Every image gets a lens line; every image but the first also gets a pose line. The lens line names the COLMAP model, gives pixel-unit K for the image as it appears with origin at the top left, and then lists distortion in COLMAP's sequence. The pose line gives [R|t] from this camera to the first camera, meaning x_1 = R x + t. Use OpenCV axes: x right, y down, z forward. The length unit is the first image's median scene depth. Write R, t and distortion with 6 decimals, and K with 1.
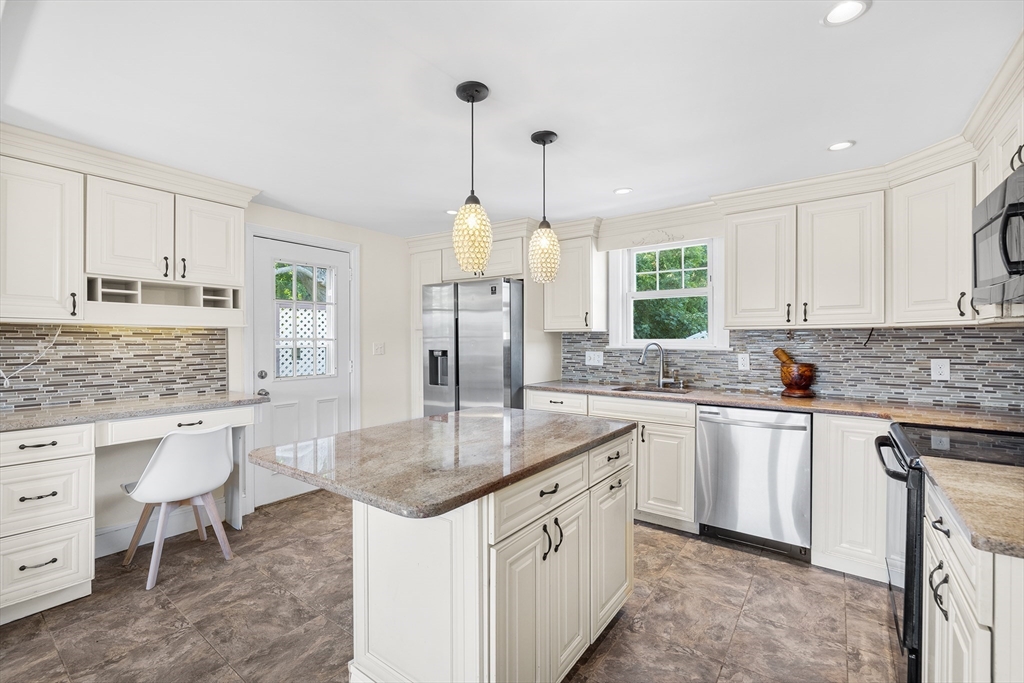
lens RADIAL K [[439.0, 0, 510.4], [0, 439.0, 342.0], [0, 0, 1]] dist [-0.001139, -0.000348]
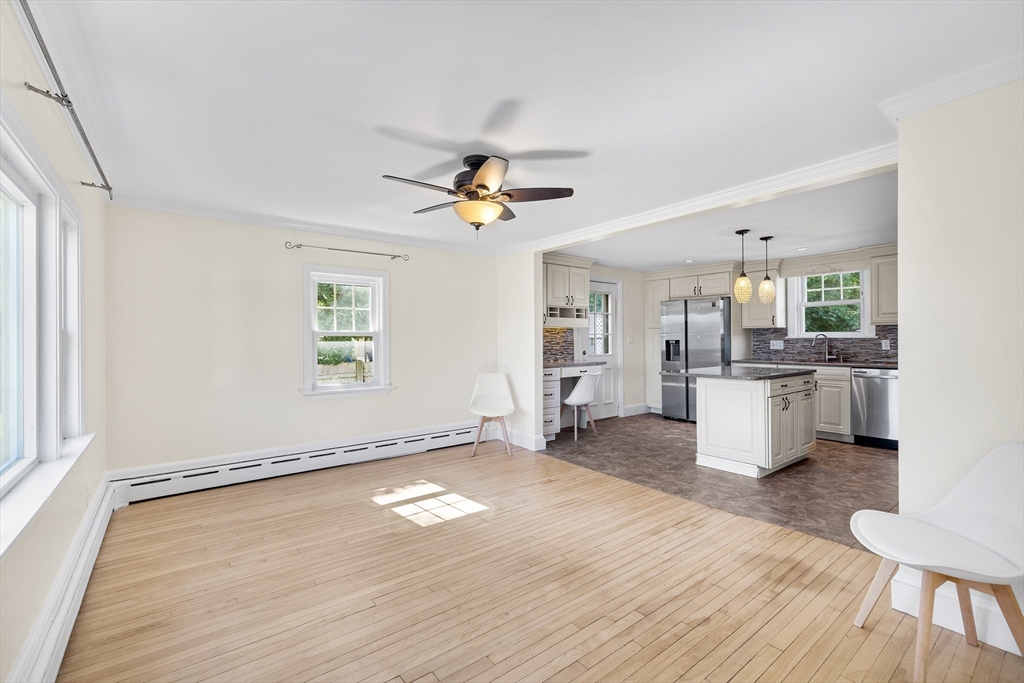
lens RADIAL K [[439.0, 0, 514.8], [0, 439.0, 337.6], [0, 0, 1]] dist [-0.001139, -0.000348]
pose [[0.963794, -0.007893, -0.266532, -0.339939], [0.005424, 0.999935, -0.009998, 0.025937], [0.266594, 0.008190, 0.963774, -0.882125]]
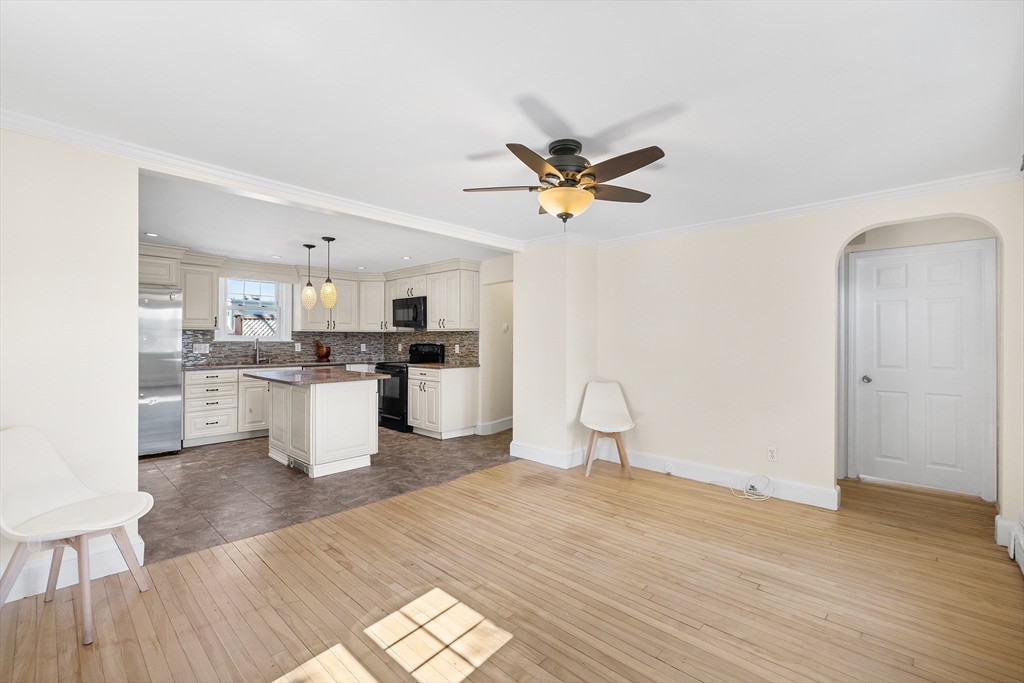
lens RADIAL K [[439.0, 0, 506.3], [0, 439.0, 338.8], [0, 0, 1]] dist [-0.001139, -0.000348]
pose [[0.134921, 0.002780, 0.990852, -1.257200], [0.002676, 0.999991, -0.003170, 0.015102], [-0.990853, 0.003080, 0.134913, -0.196900]]
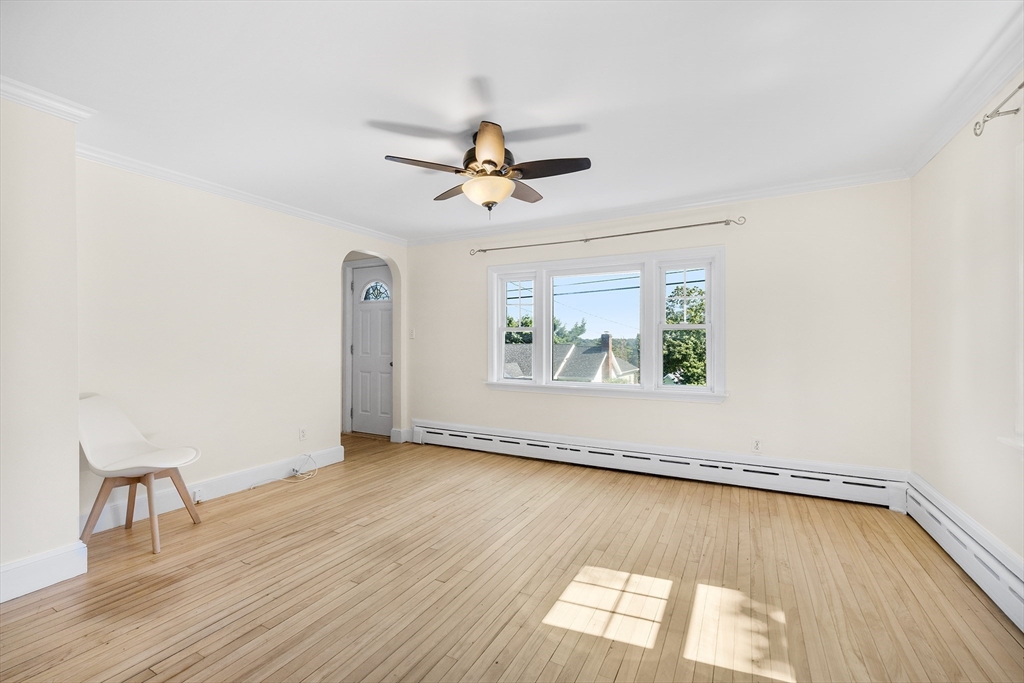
lens RADIAL K [[439.0, 0, 504.8], [0, 439.0, 338.1], [0, 0, 1]] dist [-0.001139, -0.000348]
pose [[-0.991955, -0.003391, -0.126546, -0.529653], [-0.002816, 0.999985, -0.004718, 0.043806], [0.126560, -0.004323, -0.991950, 0.495720]]
